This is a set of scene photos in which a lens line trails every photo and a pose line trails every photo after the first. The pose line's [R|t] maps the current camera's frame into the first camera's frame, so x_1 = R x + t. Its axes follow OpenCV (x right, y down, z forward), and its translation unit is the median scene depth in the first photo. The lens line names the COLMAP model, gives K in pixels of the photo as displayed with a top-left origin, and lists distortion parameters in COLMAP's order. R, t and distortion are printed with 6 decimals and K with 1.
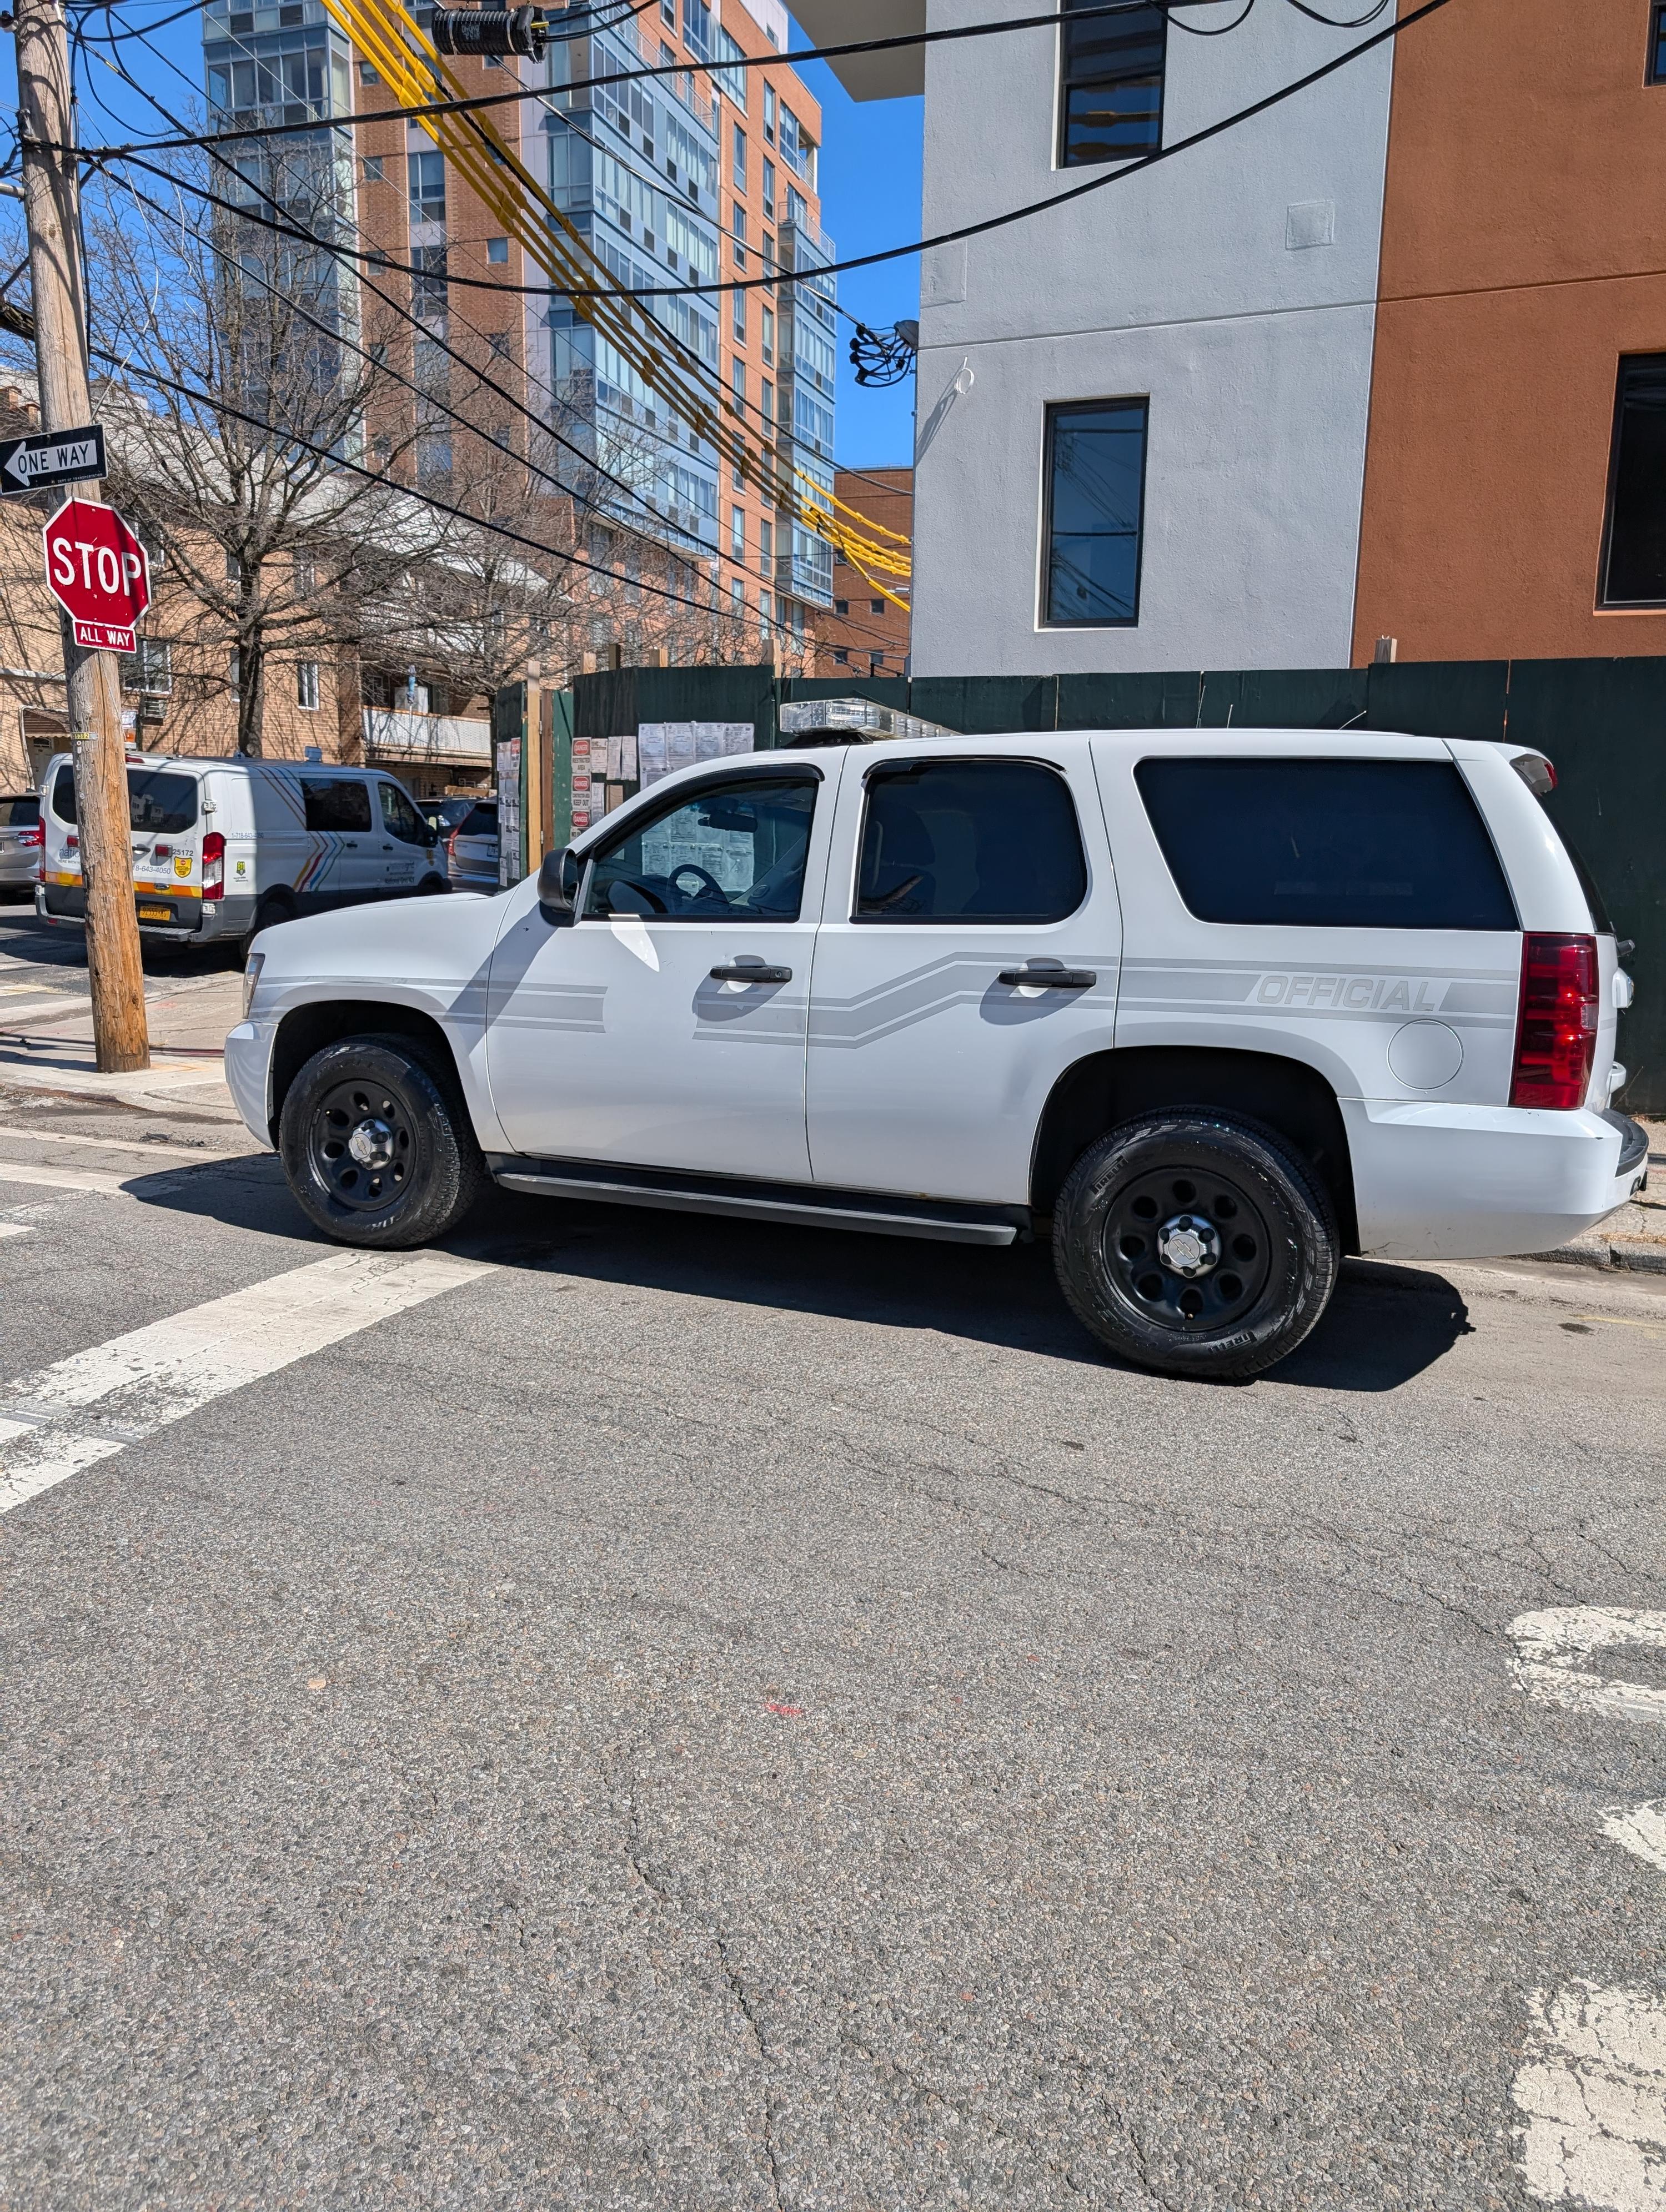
lens RADIAL K [[1651.5, 0, 841.7], [0, 1651.5, 1106.2], [0, 0, 1]] dist [0.035692, -0.054194]
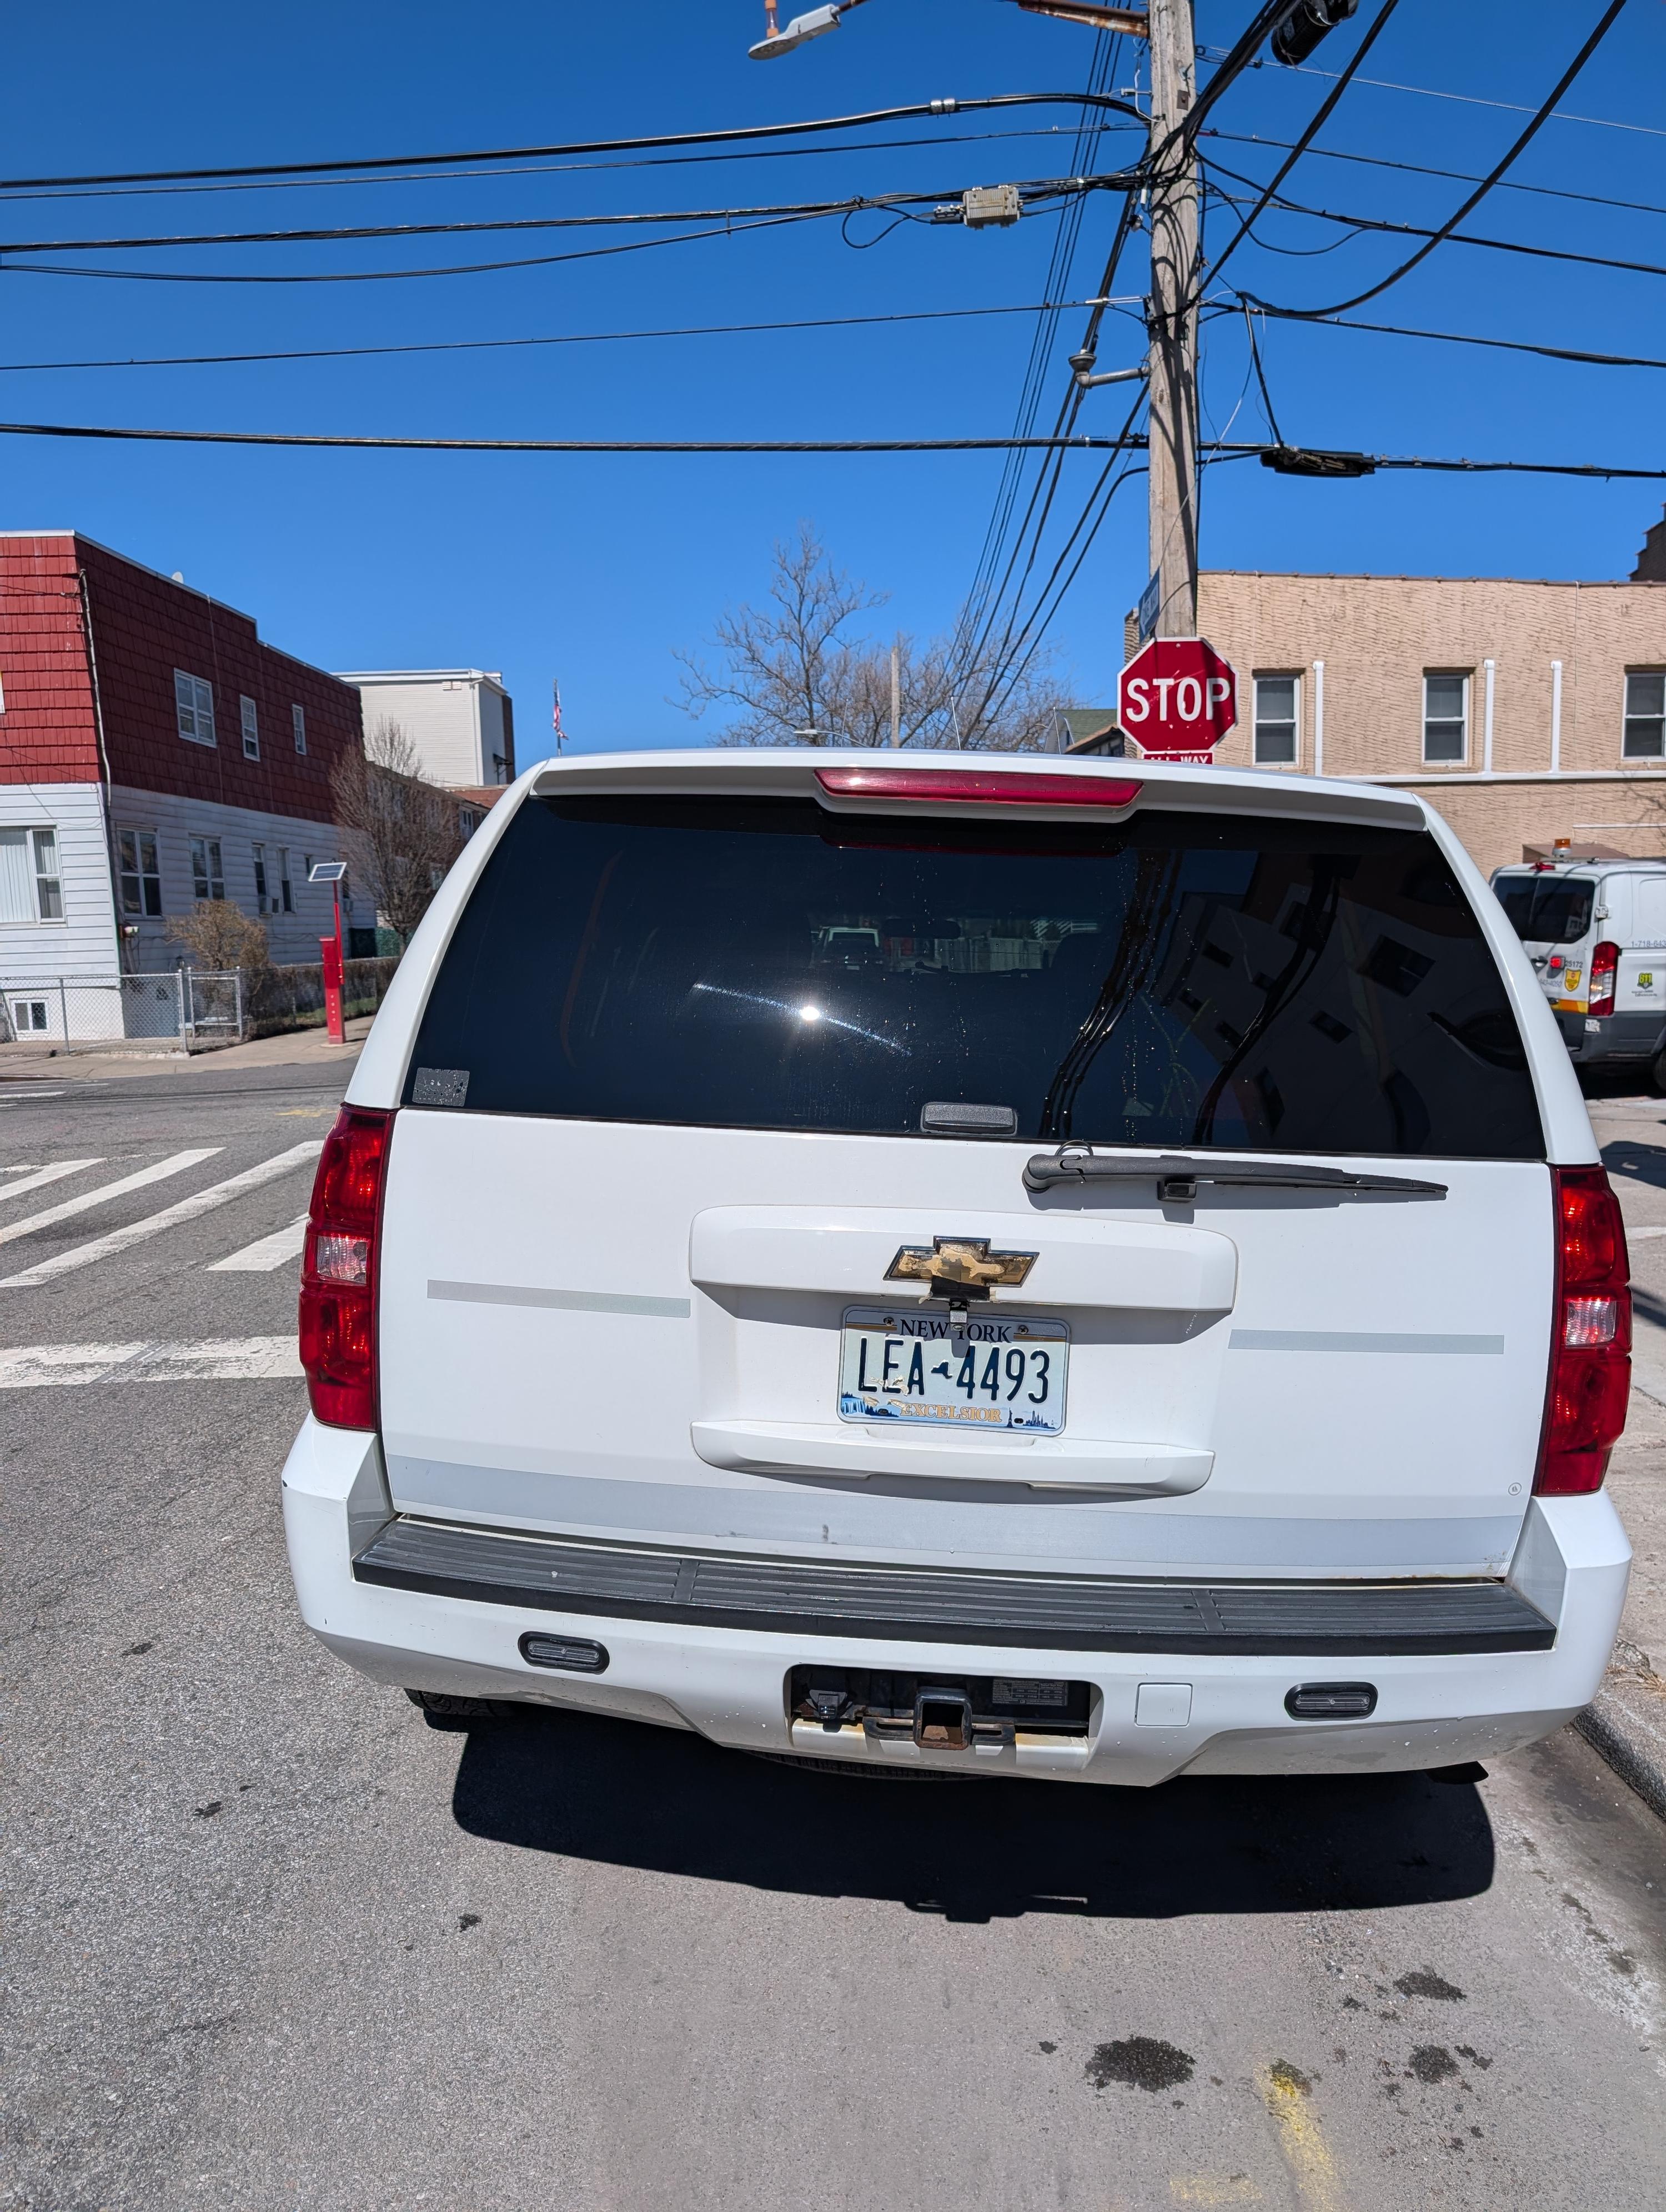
lens RADIAL K [[1634.9, 0, 781.5], [0, 1634.9, 1109.5], [0, 0, 1]] dist [0.005756, 0.001756]
pose [[0.349693, 0.070272, -0.934225, 0.755909], [-0.130345, 0.991134, 0.025762, -0.100856], [0.927753, 0.112763, 0.355752, 0.716434]]
